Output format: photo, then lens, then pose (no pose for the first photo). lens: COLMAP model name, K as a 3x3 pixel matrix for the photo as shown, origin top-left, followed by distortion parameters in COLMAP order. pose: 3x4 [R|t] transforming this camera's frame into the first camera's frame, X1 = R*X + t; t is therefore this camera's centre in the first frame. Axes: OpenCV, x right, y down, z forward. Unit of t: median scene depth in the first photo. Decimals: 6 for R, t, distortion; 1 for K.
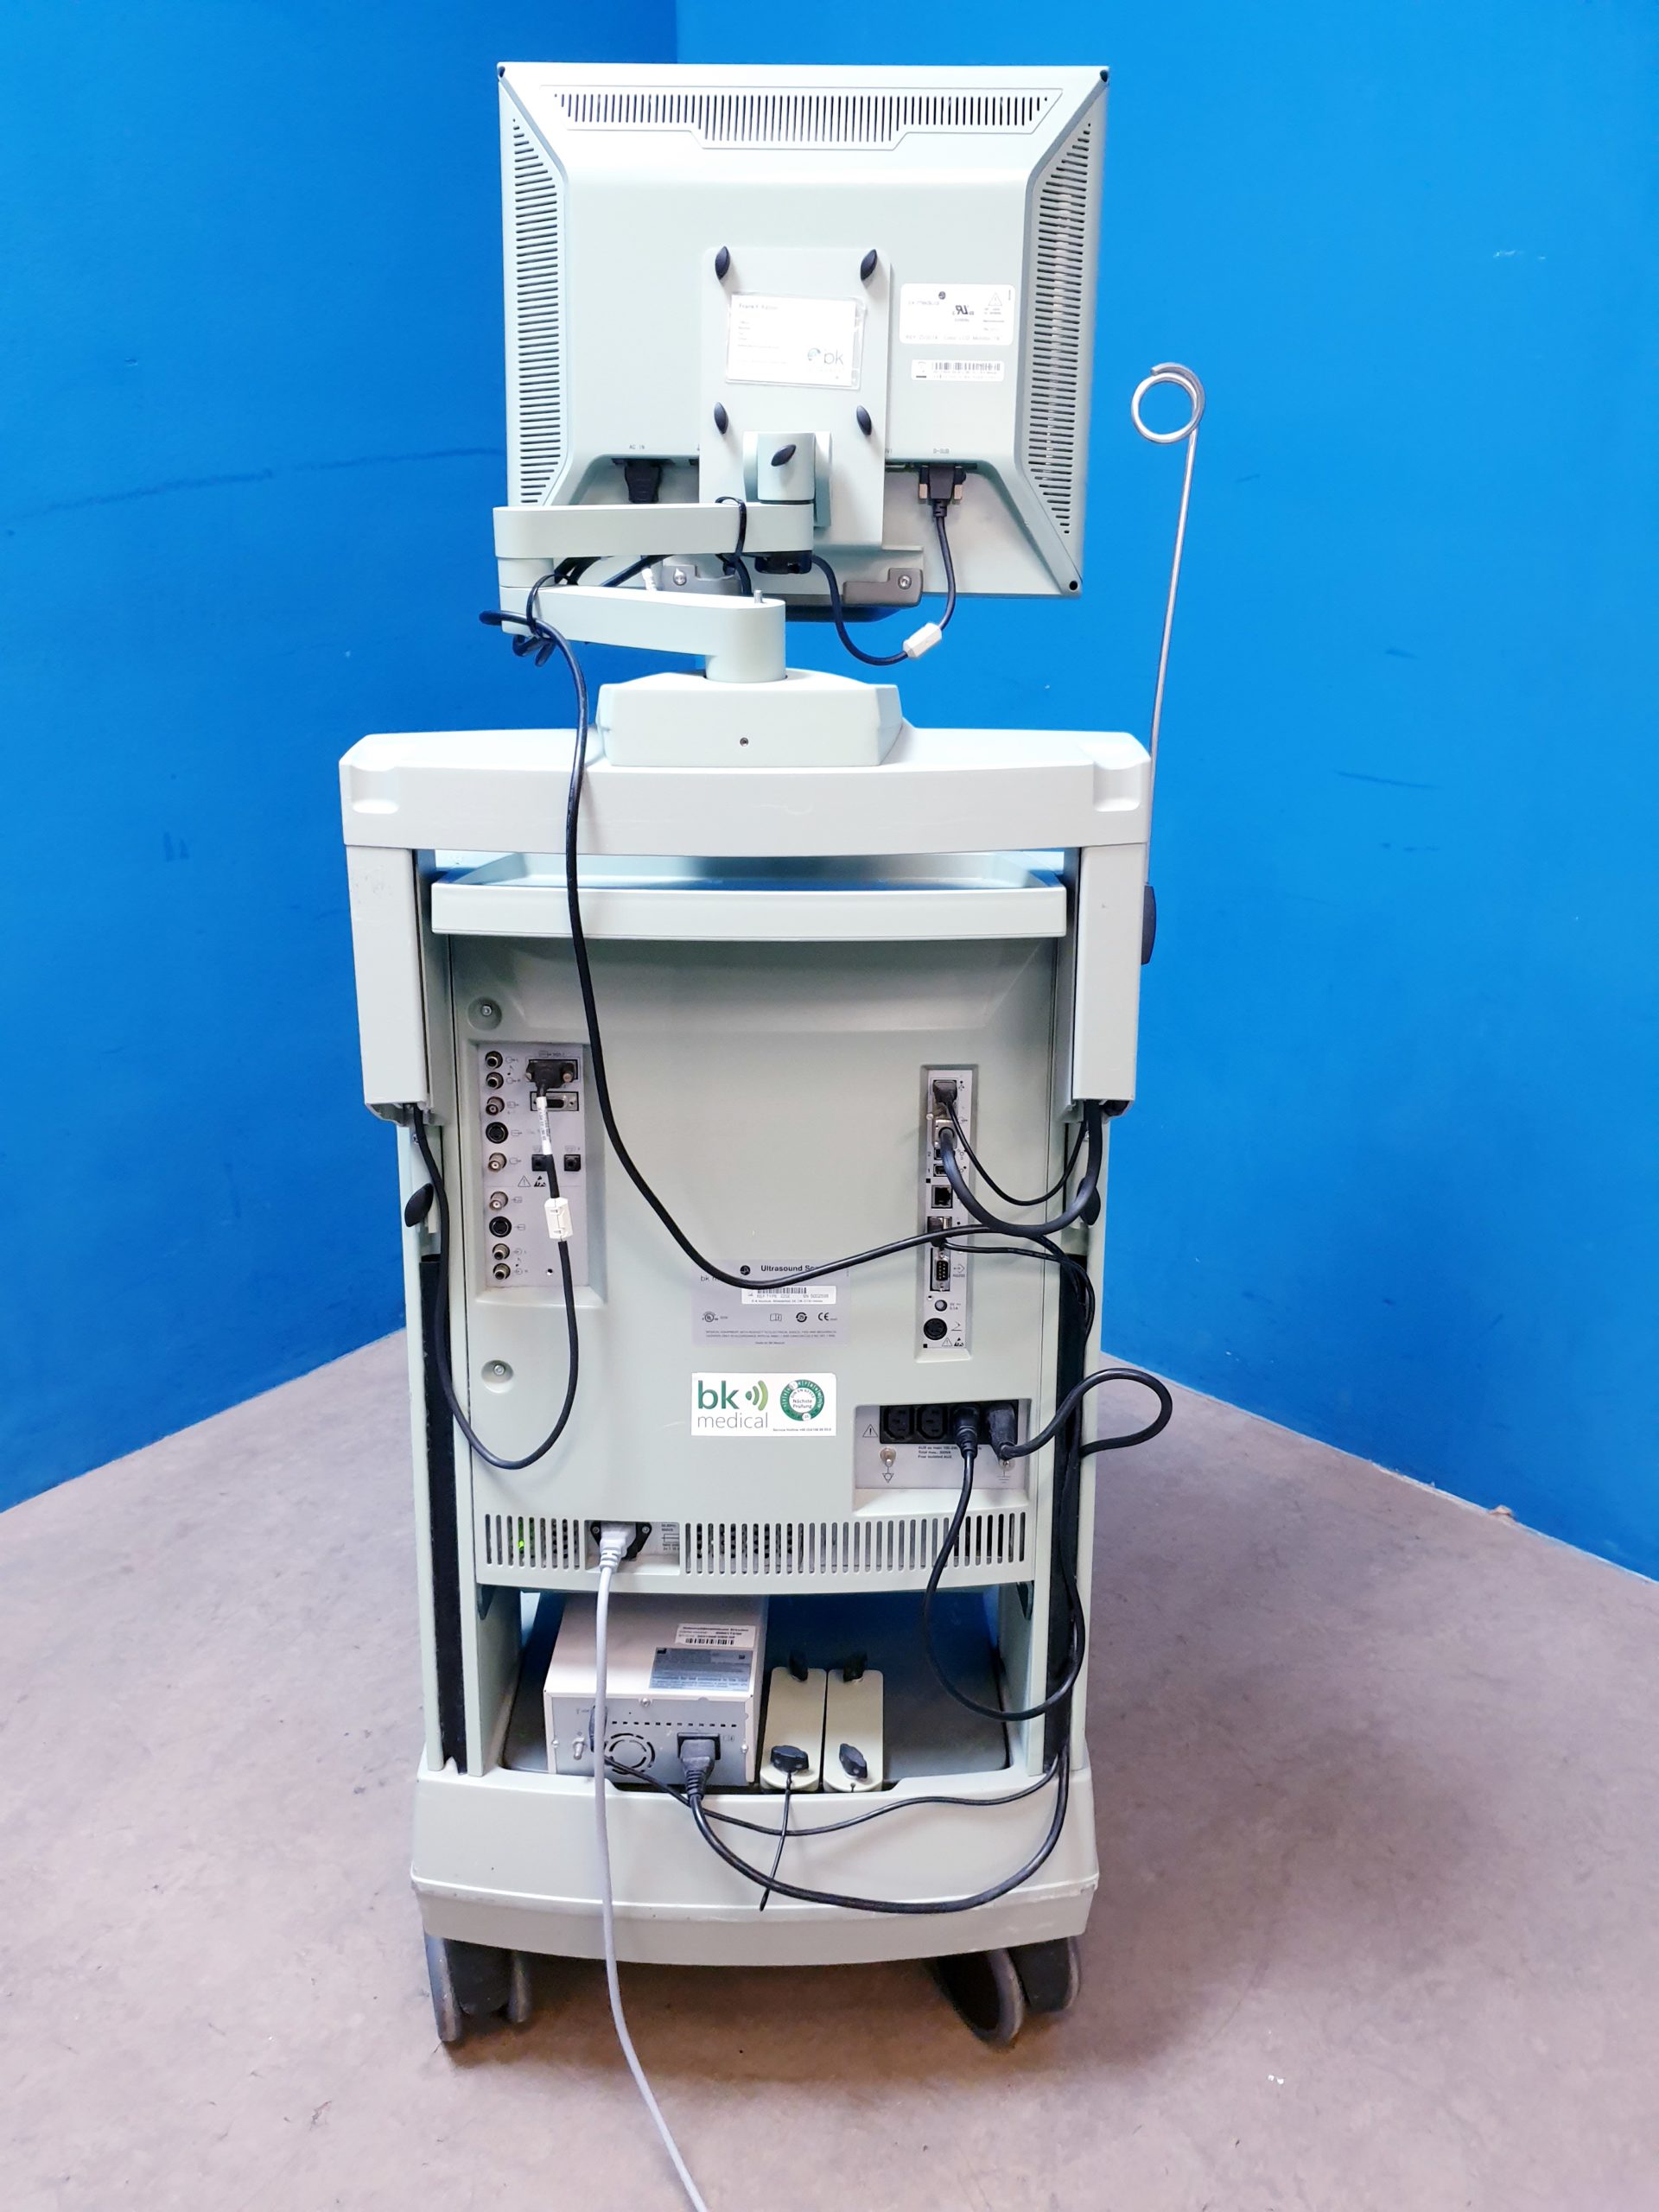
lens RADIAL K [[1650.8, 0, 807.4], [0, 1650.8, 1106.0], [0, 0, 1]] dist [-0.034021, 0.046766]
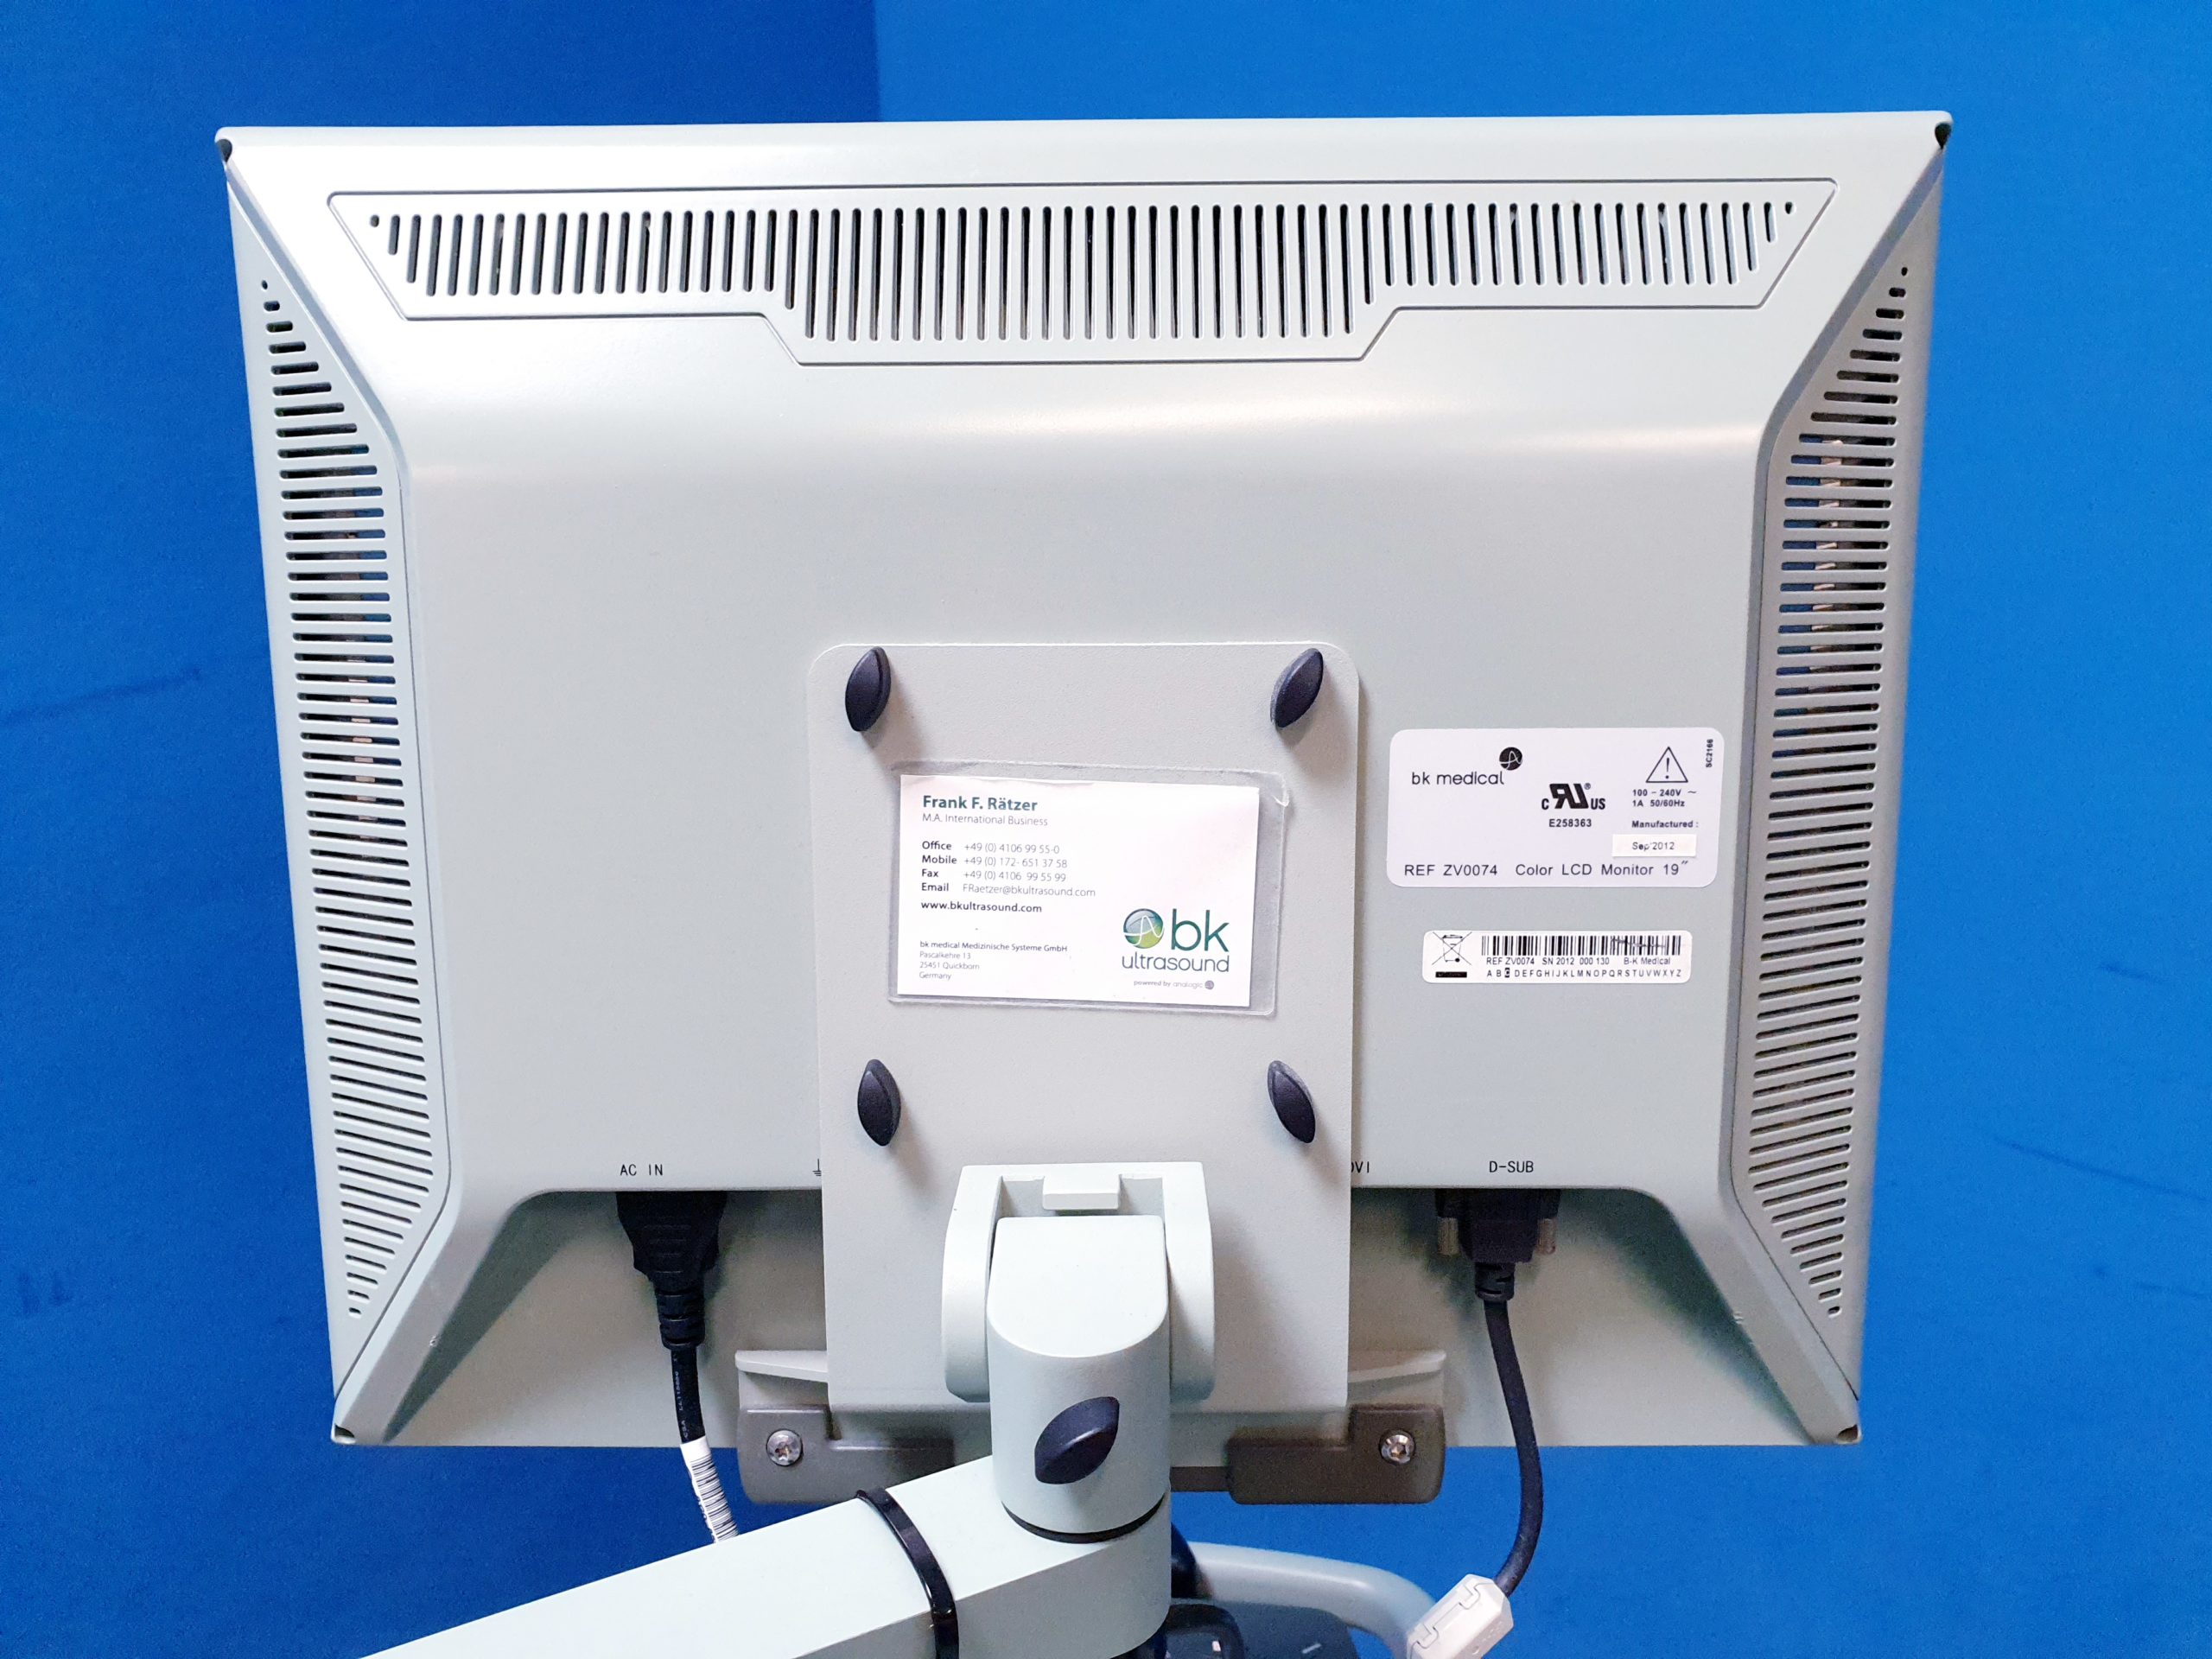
lens RADIAL K [[1650.8, 0, 1124.8], [0, 1650.8, 821.9], [0, 0, 1]] dist [-0.034021, 0.046766]
pose [[0.999200, -0.030056, 0.026377, -0.006586], [0.031987, 0.996587, -0.076096, -0.370704], [-0.024000, 0.076879, 0.996752, 0.535147]]
